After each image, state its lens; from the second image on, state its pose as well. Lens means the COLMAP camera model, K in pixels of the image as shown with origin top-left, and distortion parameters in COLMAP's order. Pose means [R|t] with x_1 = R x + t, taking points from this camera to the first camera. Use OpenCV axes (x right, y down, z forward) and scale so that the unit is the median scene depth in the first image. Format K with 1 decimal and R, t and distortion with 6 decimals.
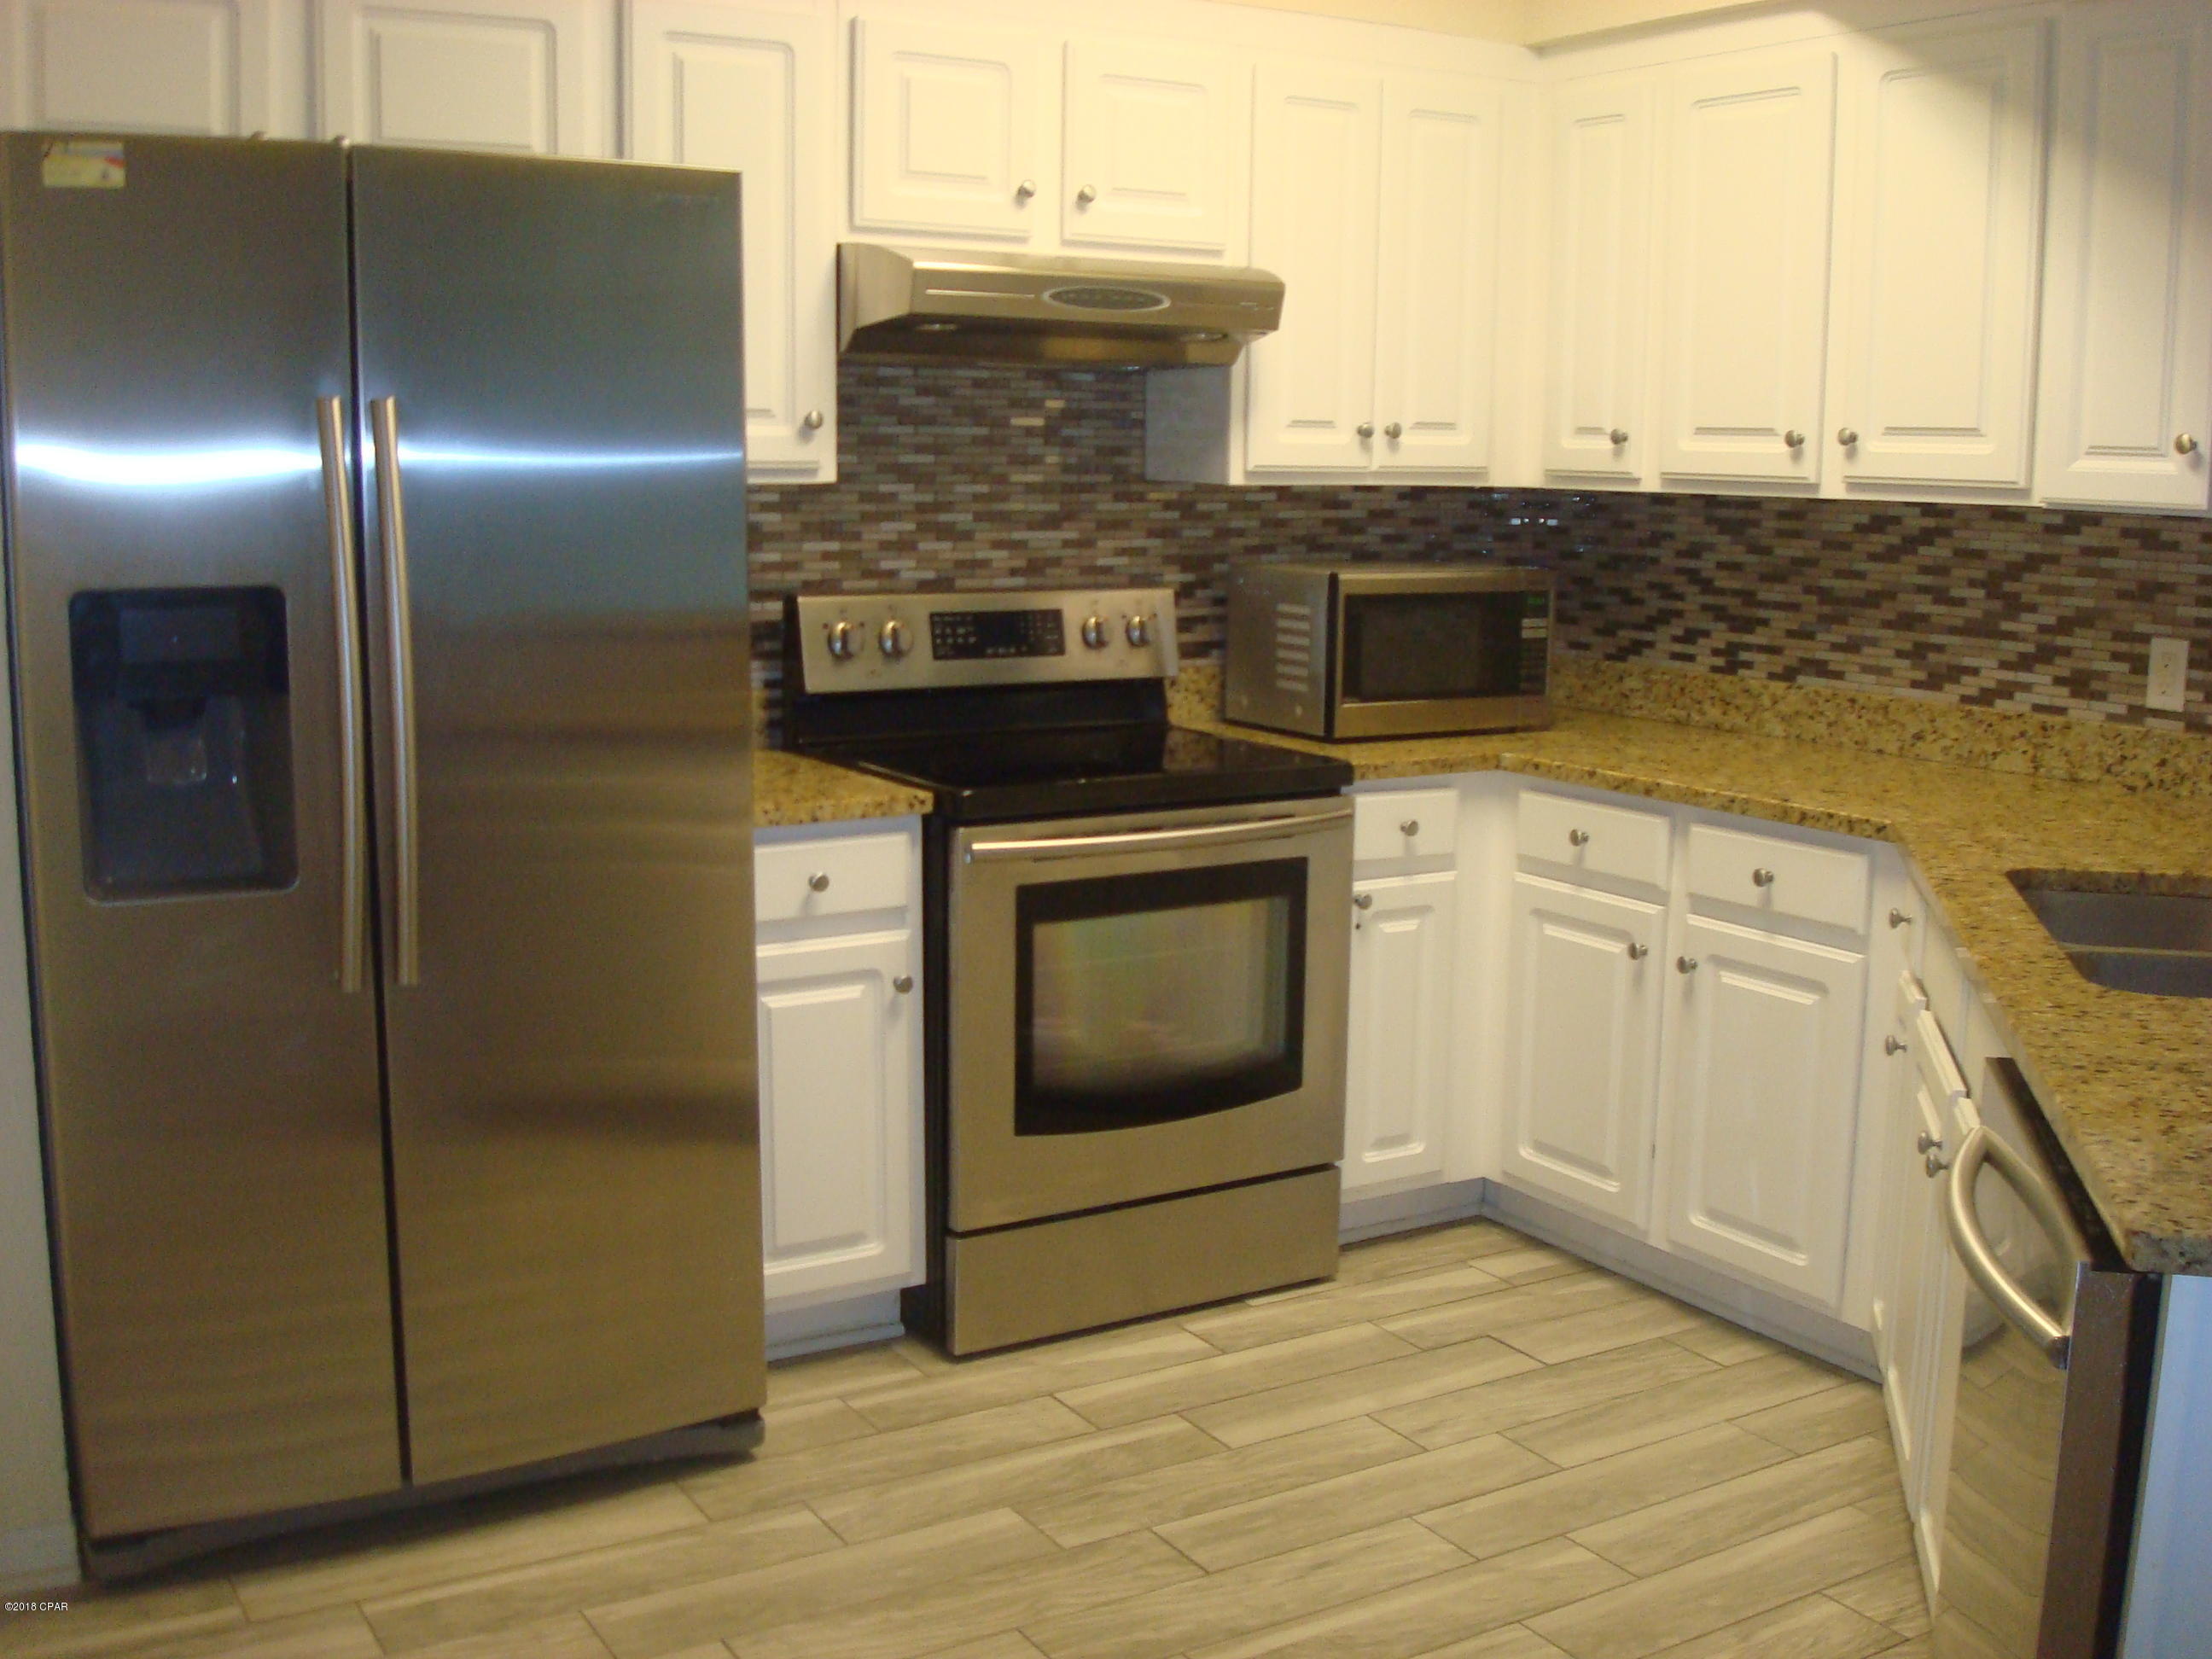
lens RADIAL K [[2349.8, 0, 1106.0], [0, 2349.8, 829.5], [0, 0, 1]] dist [-0.098490, -0.036768]
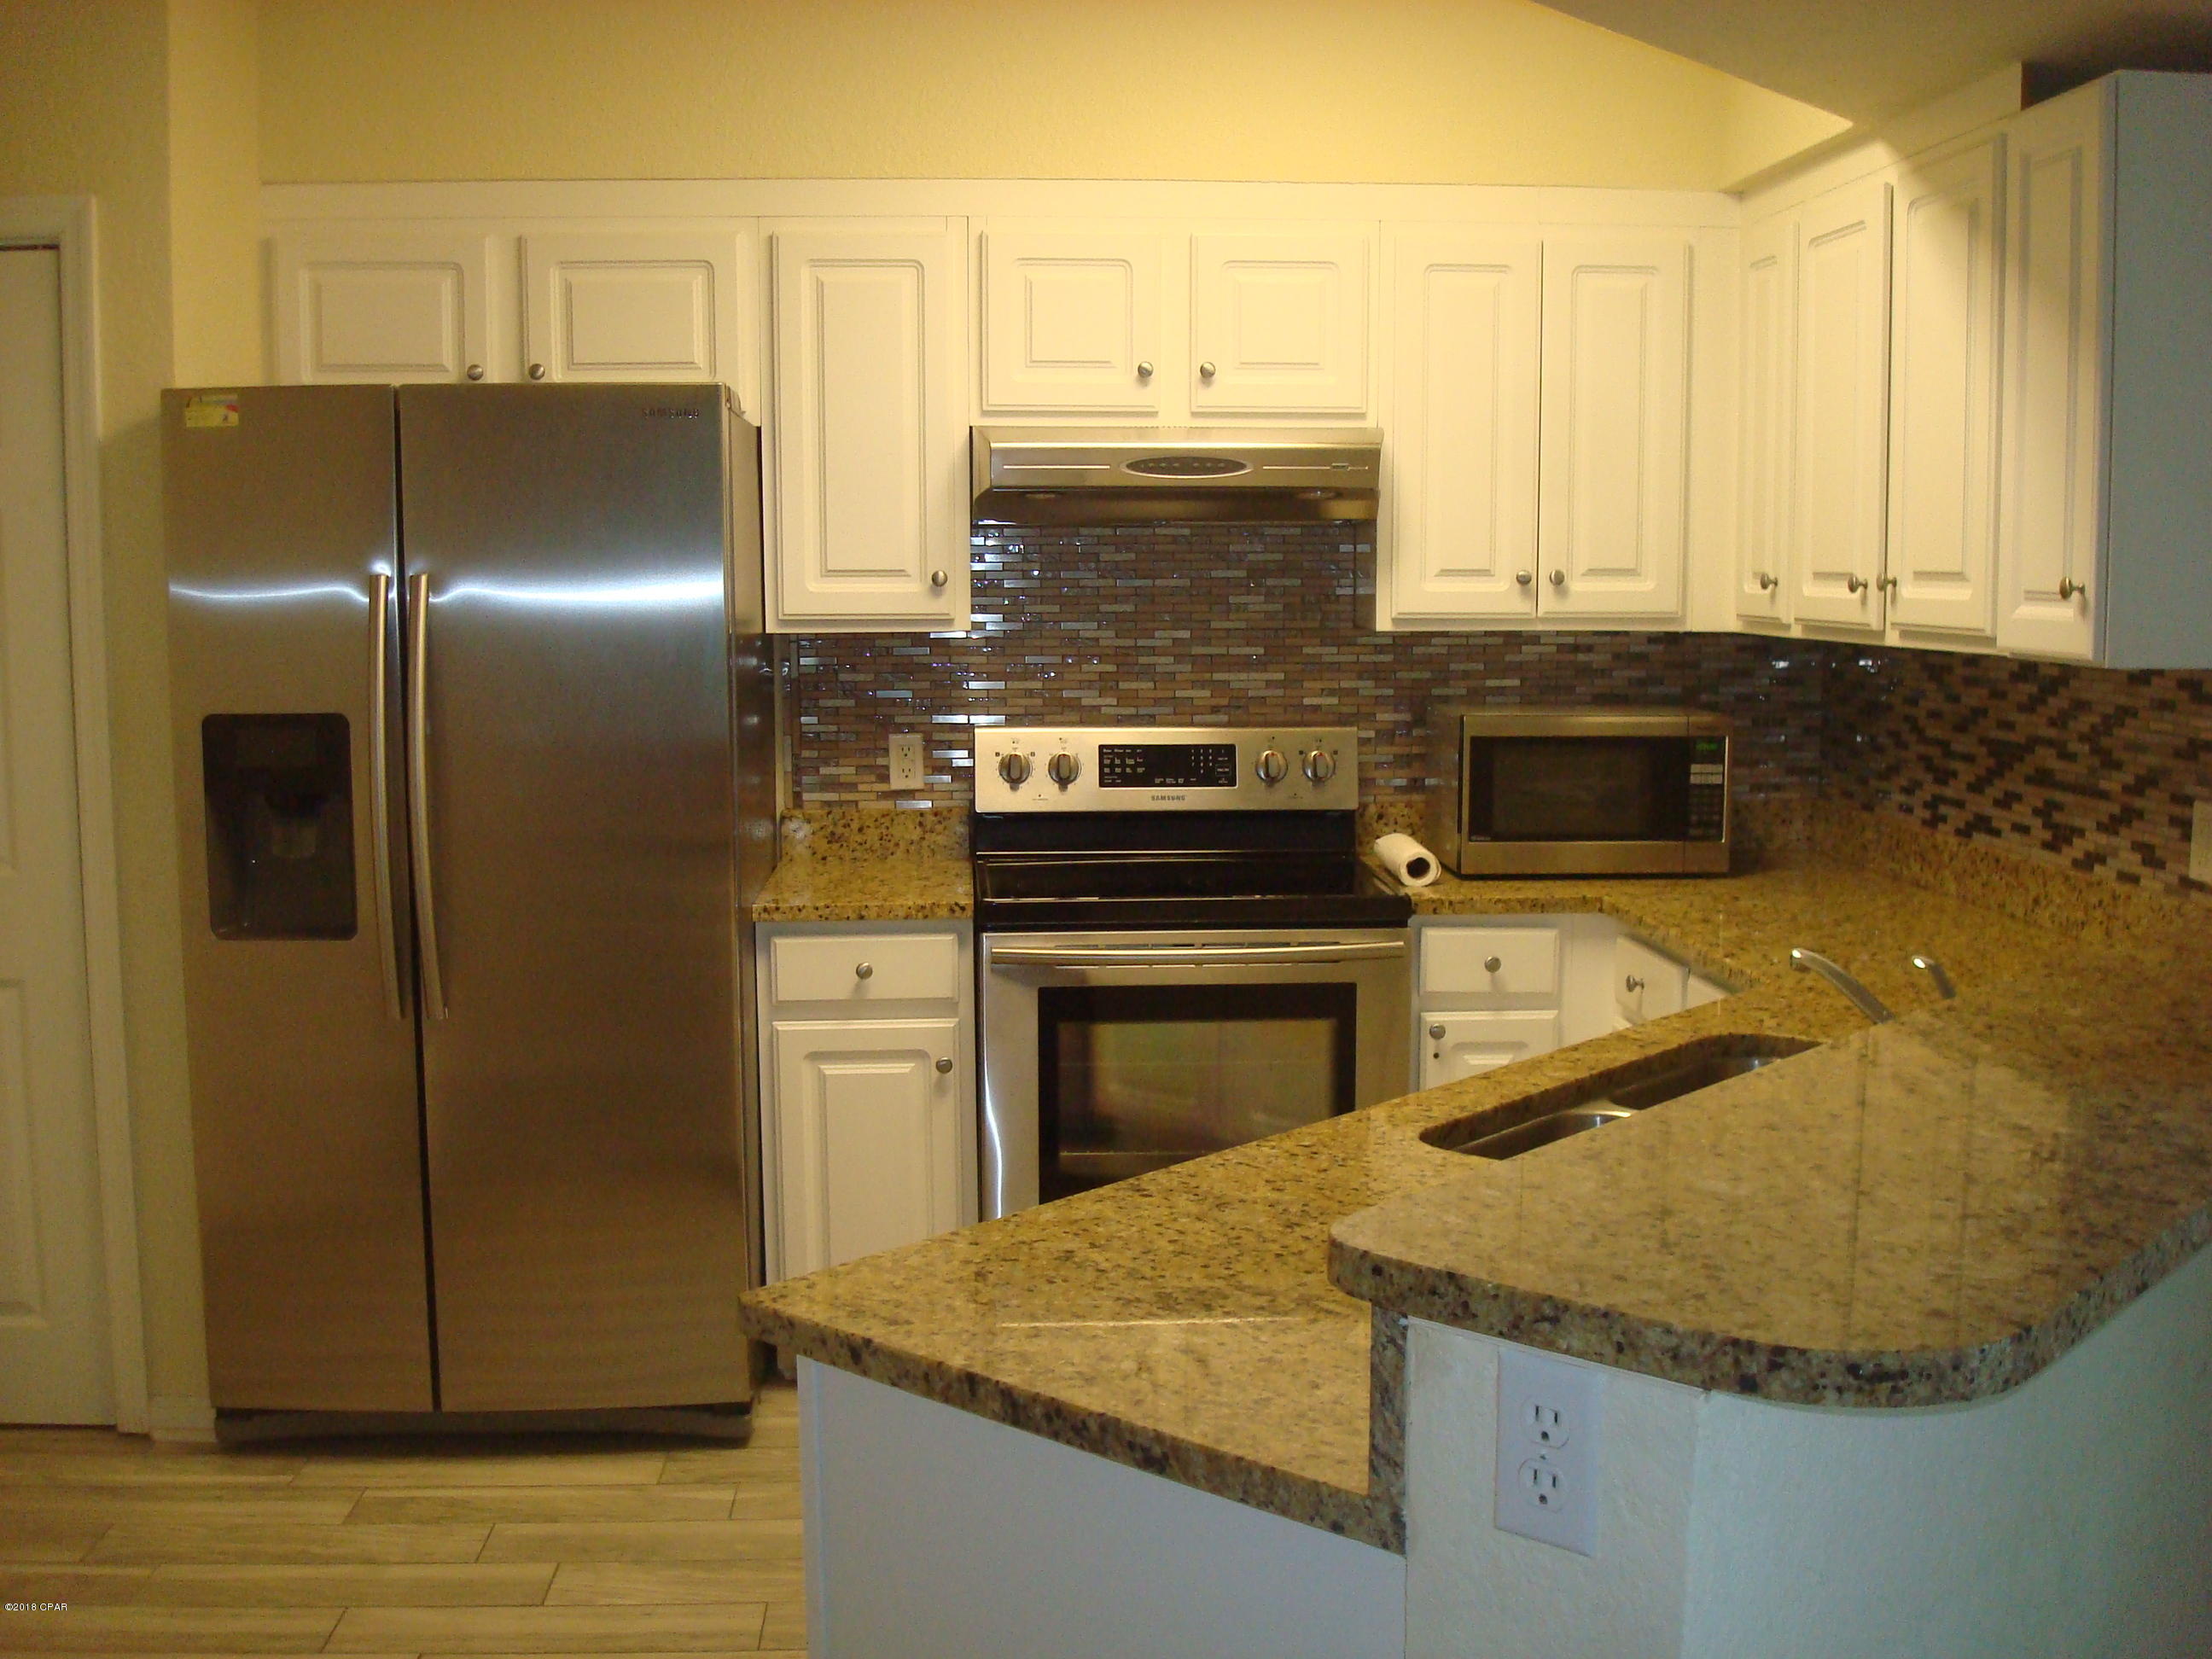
lens RADIAL K [[2349.8, 0, 1106.0], [0, 2349.8, 829.5], [0, 0, 1]] dist [-0.098490, -0.036768]
pose [[0.881816, 0.039980, -0.469896, 0.462964], [-0.064099, 0.997314, -0.035434, -0.012448], [0.467217, 0.061366, 0.882010, 0.012264]]
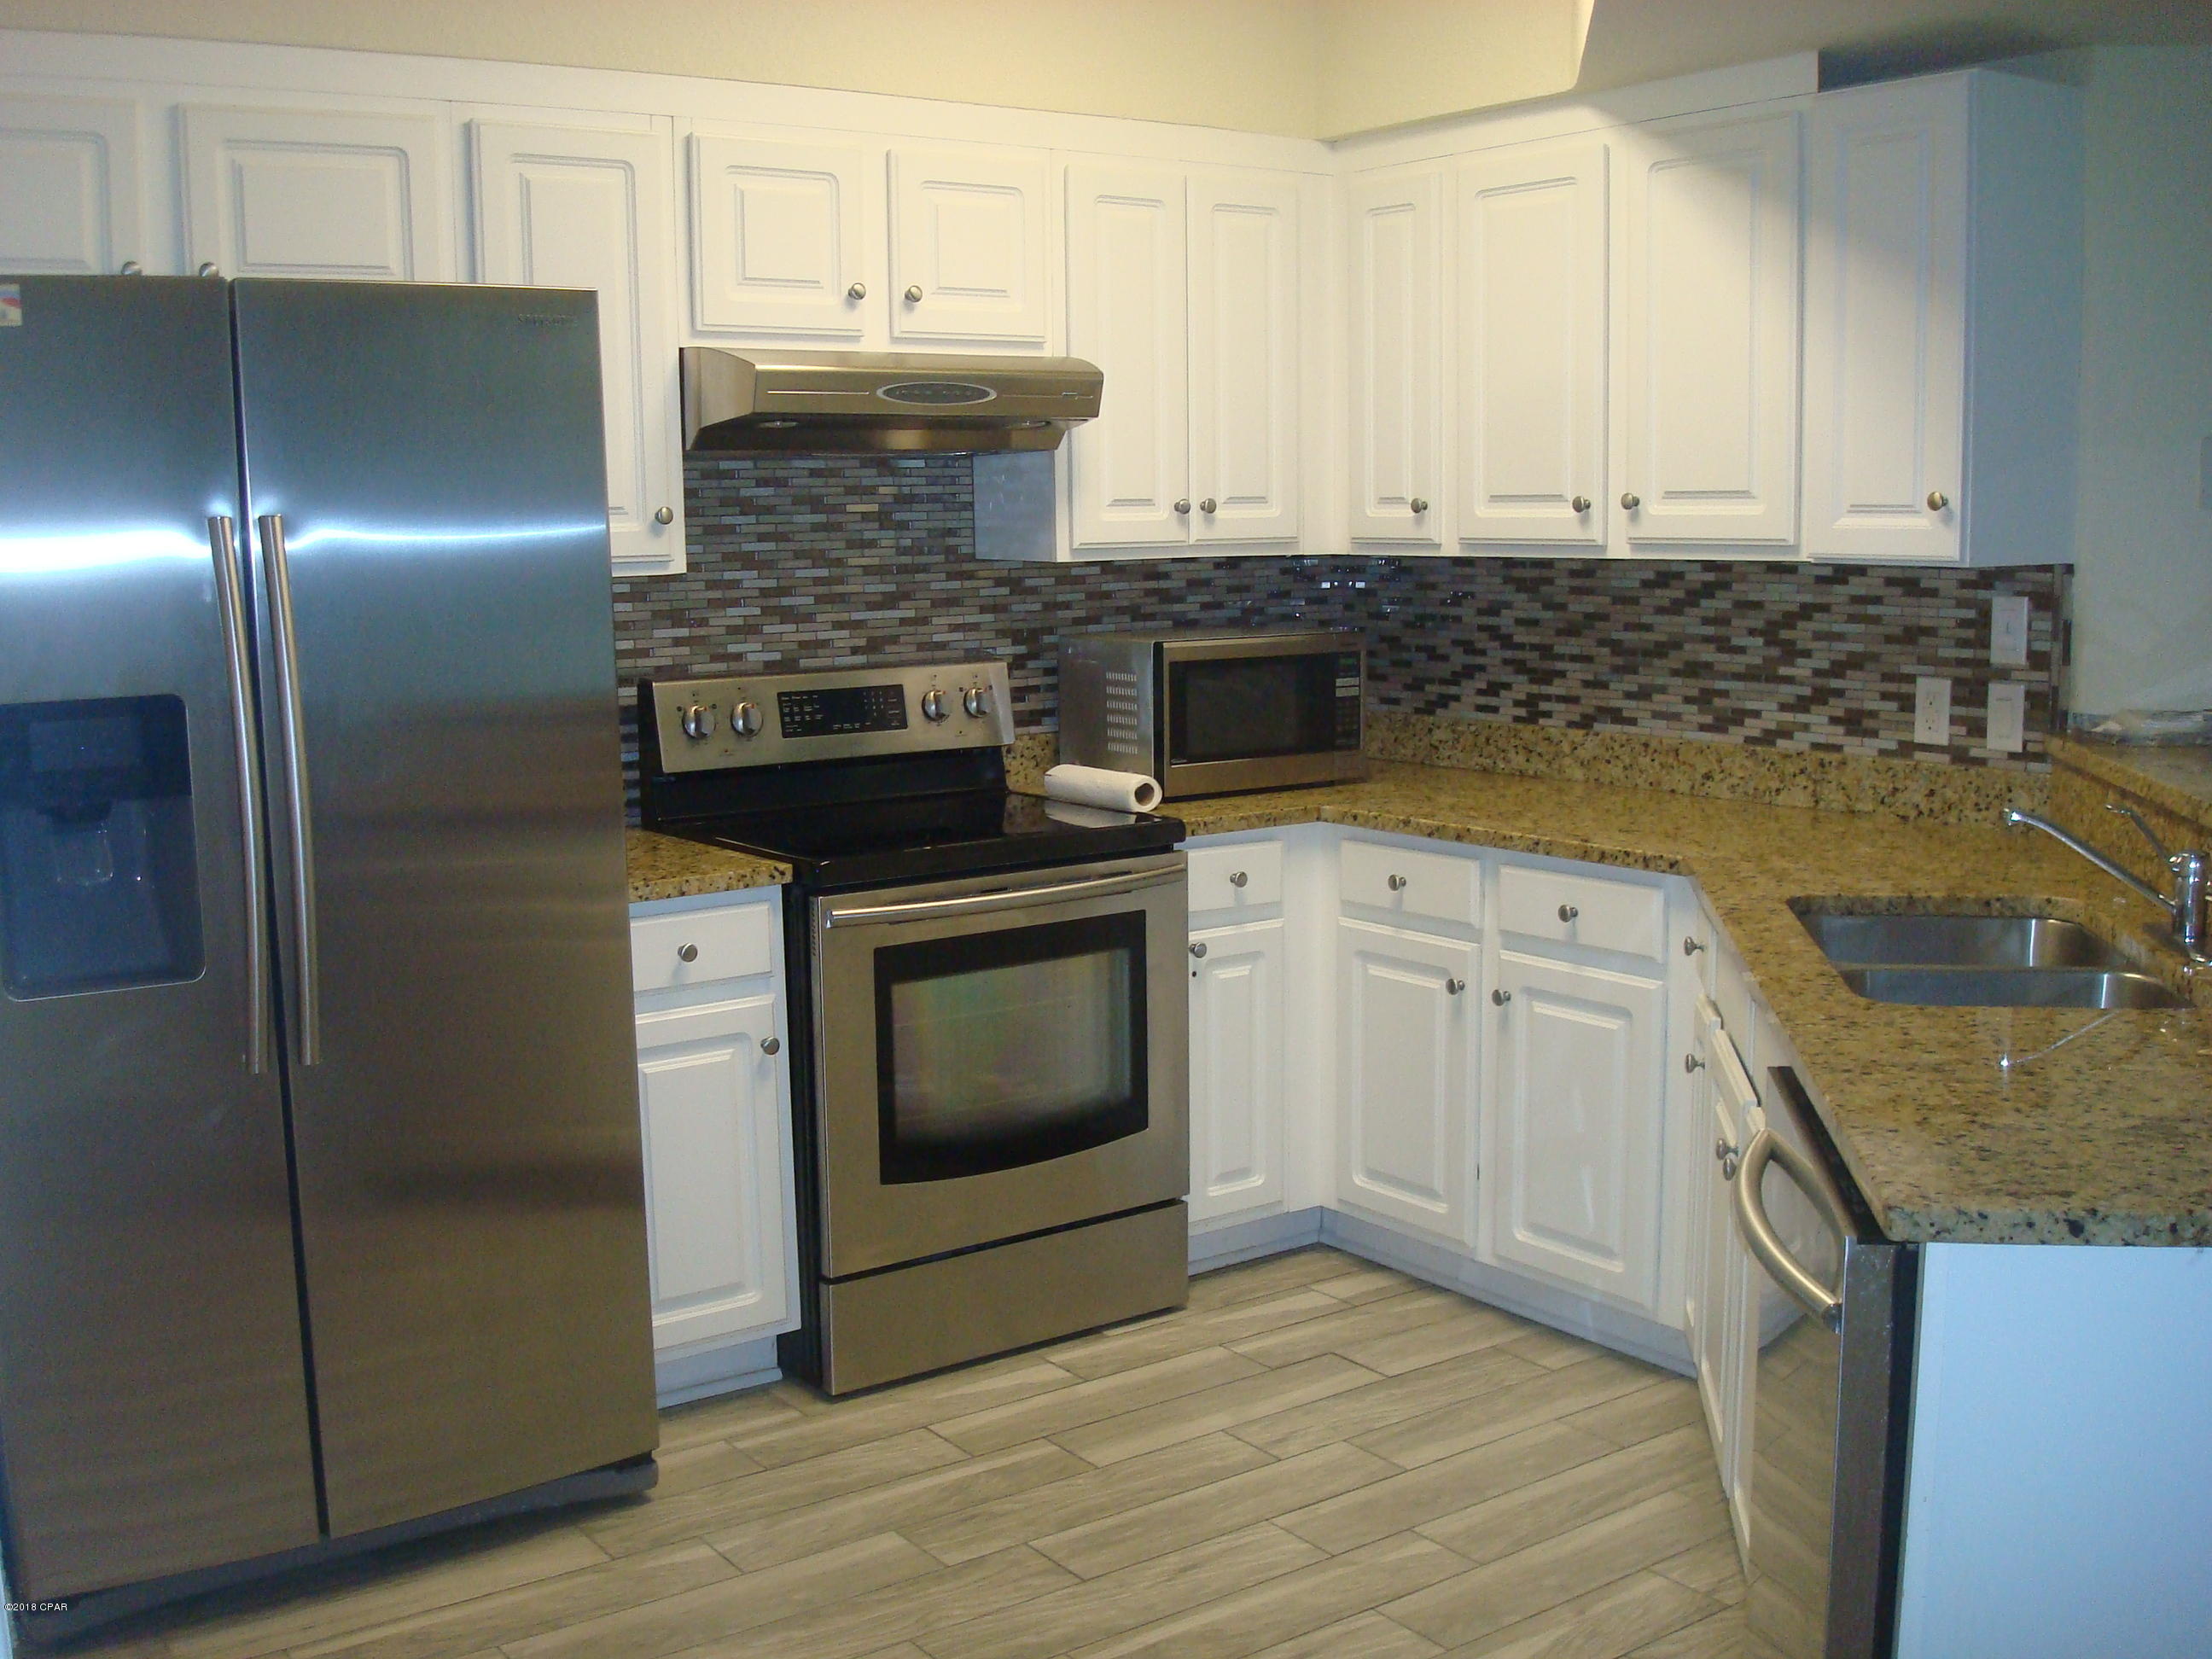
lens RADIAL K [[2344.5, 0, 1079.7], [0, 2344.5, 858.1], [0, 0, 1]] dist [-0.103128, -0.033023]
pose [[0.997118, -0.037469, 0.065962, -0.012133], [0.038277, 0.999206, -0.011022, -0.001522], [-0.065497, 0.013515, 0.997761, -0.055385]]
